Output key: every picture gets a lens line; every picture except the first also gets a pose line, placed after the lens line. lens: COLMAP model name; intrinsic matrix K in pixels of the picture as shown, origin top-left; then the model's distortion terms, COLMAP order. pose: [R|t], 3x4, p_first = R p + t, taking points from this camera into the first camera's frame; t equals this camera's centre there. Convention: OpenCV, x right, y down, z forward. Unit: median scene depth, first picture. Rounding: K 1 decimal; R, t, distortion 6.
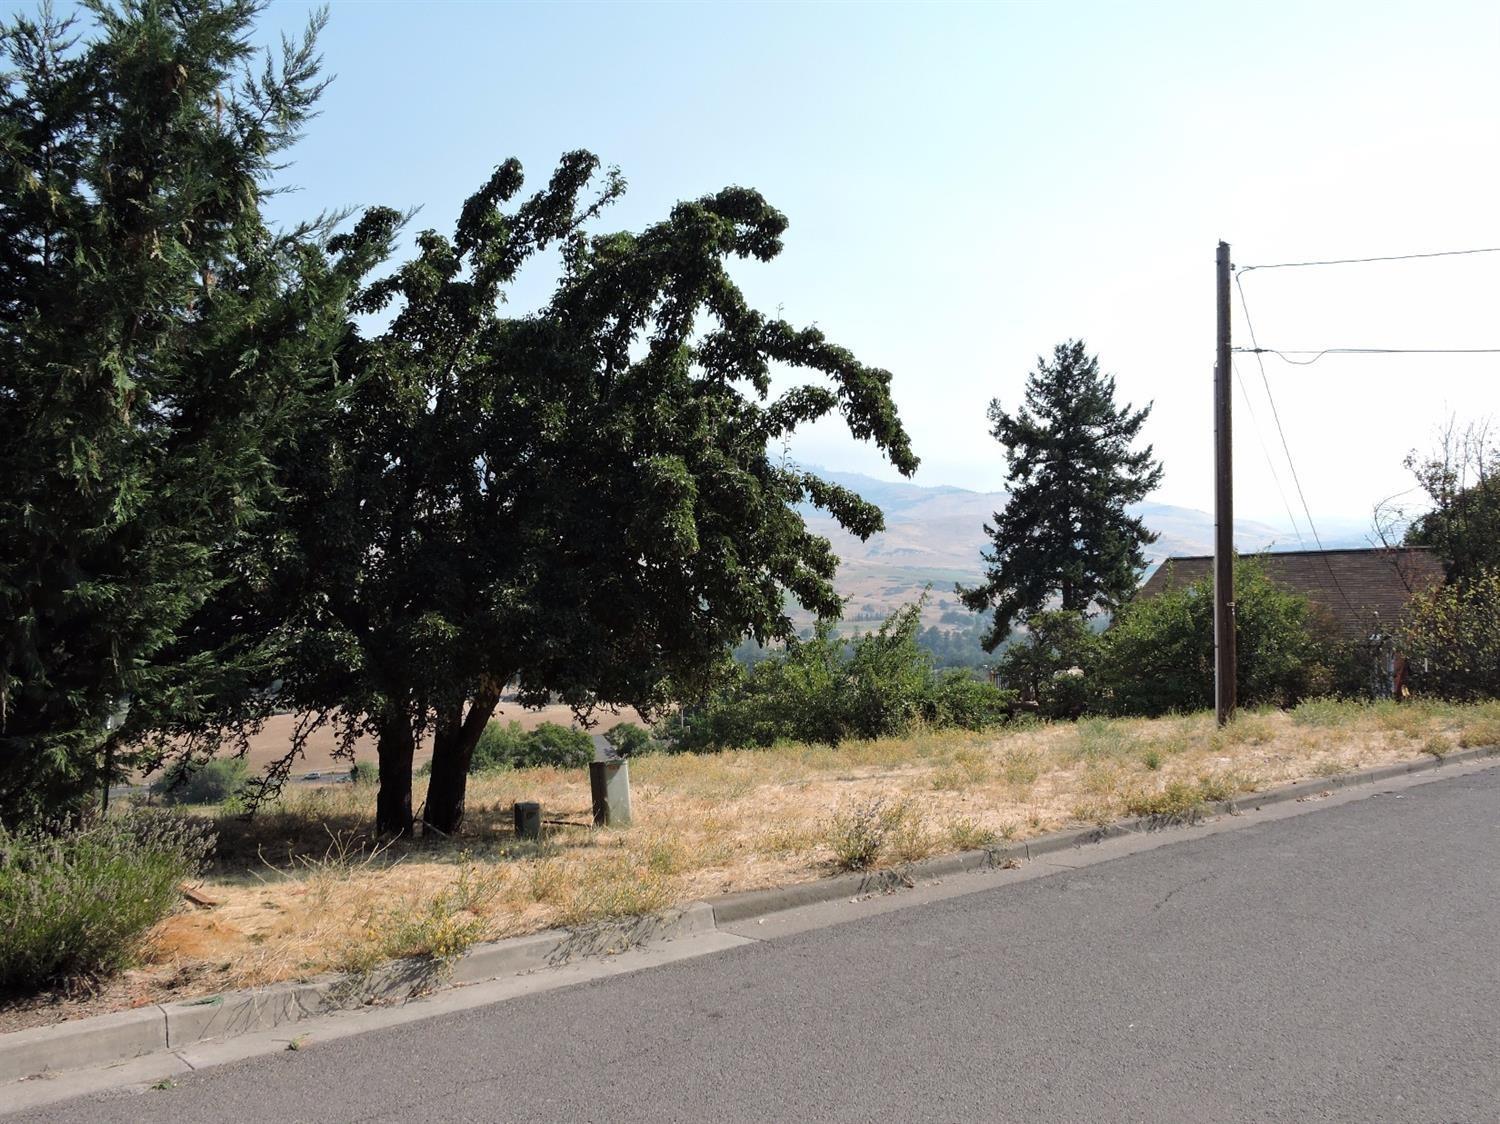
lens RADIAL K [[1182.8, 0, 753.7], [0, 1182.8, 562.3], [0, 0, 1]] dist [-0.014830, -0.003989]
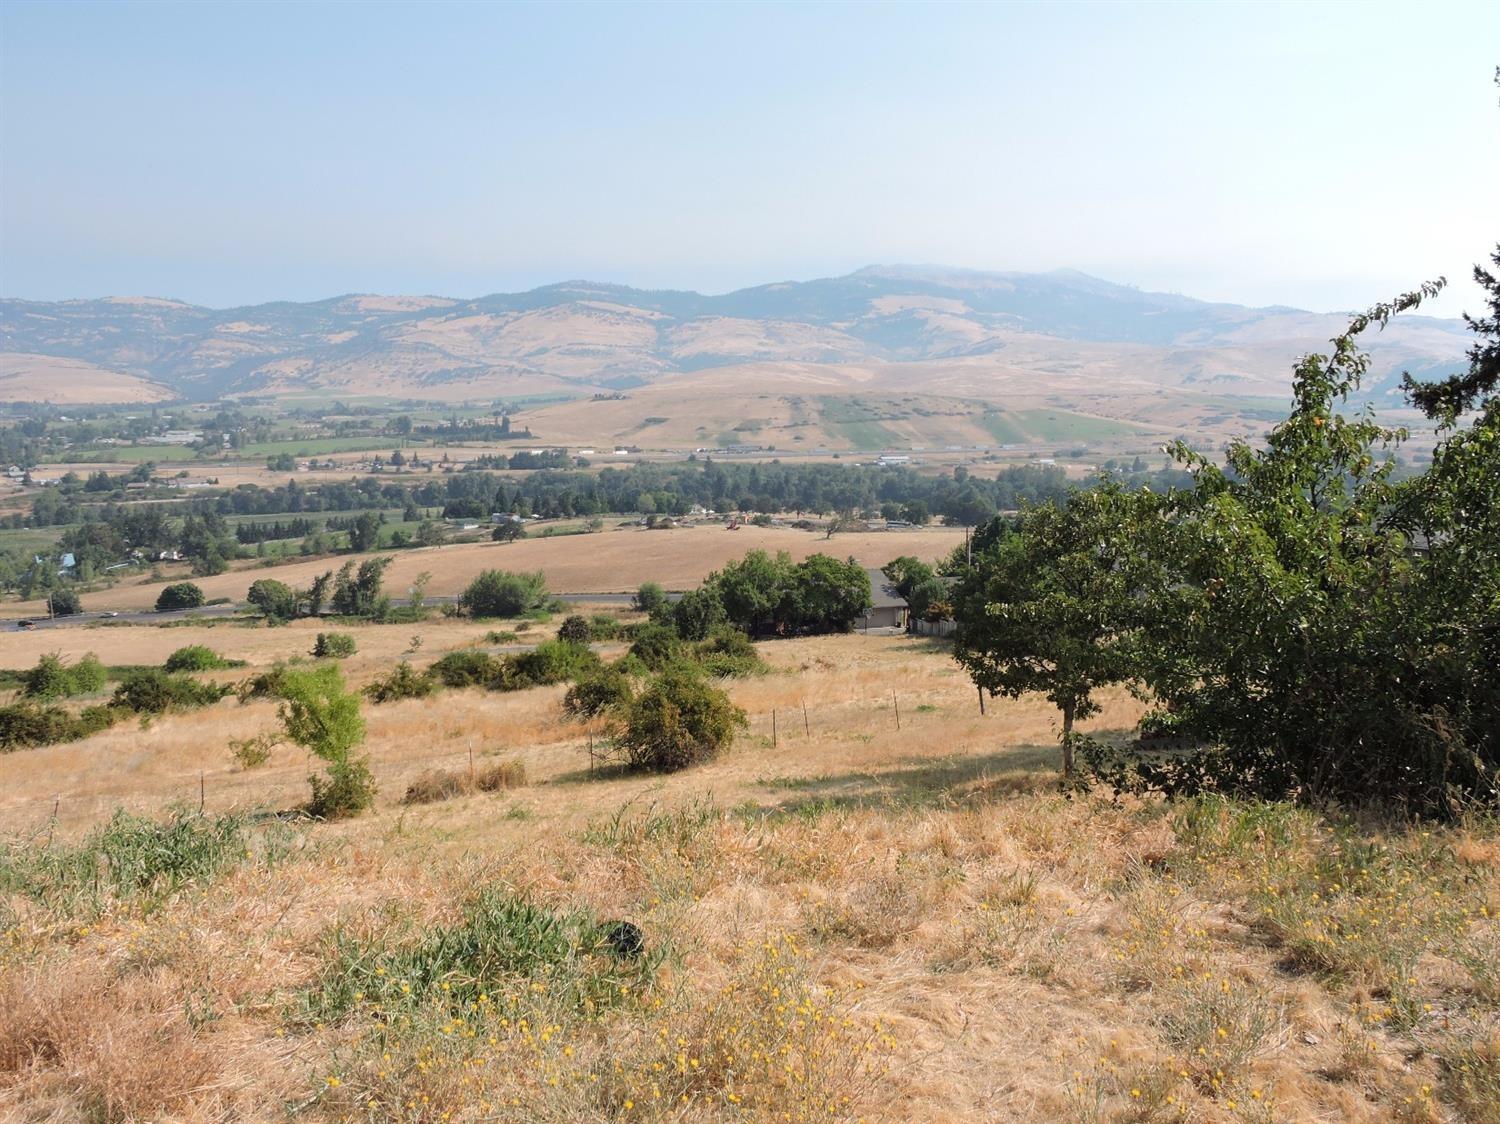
lens RADIAL K [[1182.8, 0, 753.7], [0, 1182.8, 562.3], [0, 0, 1]] dist [-0.014830, -0.003989]
pose [[0.969246, 0.037828, -0.243170, -0.001733], [-0.002315, 0.989473, 0.144698, 0.009268], [0.246083, -0.139685, 0.959130, 0.104295]]
